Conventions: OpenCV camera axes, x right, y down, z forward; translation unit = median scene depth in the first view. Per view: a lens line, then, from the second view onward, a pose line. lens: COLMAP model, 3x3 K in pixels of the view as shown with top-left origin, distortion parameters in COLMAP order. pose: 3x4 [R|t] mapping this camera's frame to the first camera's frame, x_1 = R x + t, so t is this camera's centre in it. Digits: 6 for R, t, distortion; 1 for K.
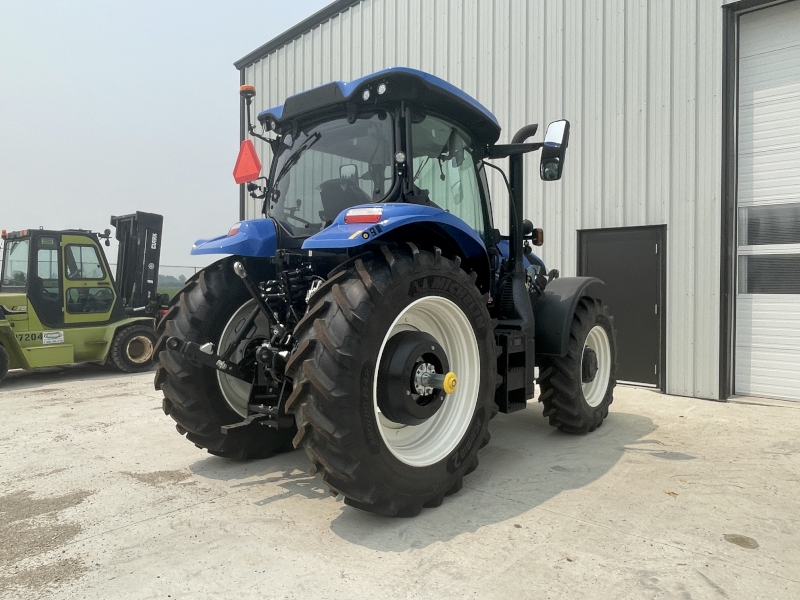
lens RADIAL K [[569.8, 0, 397.9], [0, 569.8, 297.0], [0, 0, 1]] dist [-0.005968, 0.000309]
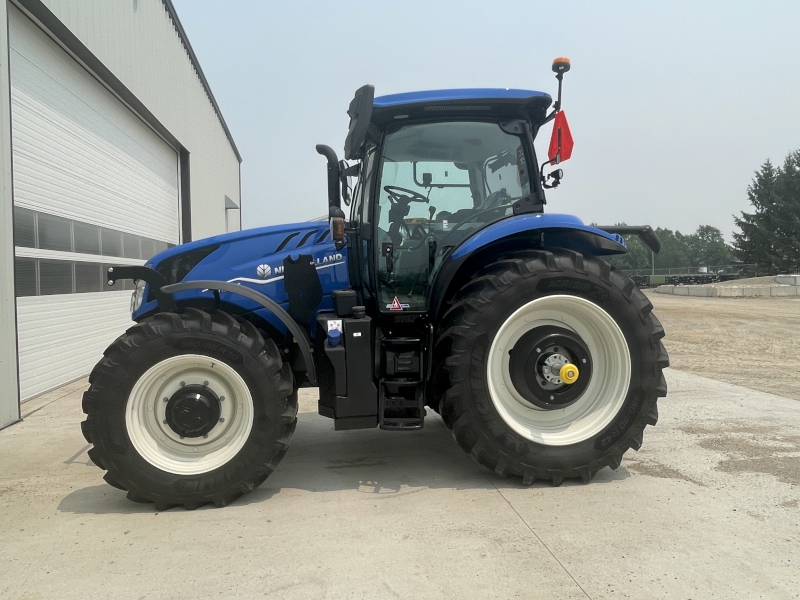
lens RADIAL K [[569.8, 0, 398.1], [0, 569.8, 301.7], [0, 0, 1]] dist [-0.005968, 0.000309]
pose [[-0.764755, -0.019982, 0.644011, -0.770679], [0.028461, 0.997496, 0.064747, -0.074028], [-0.643692, 0.067845, -0.762271, 2.229280]]
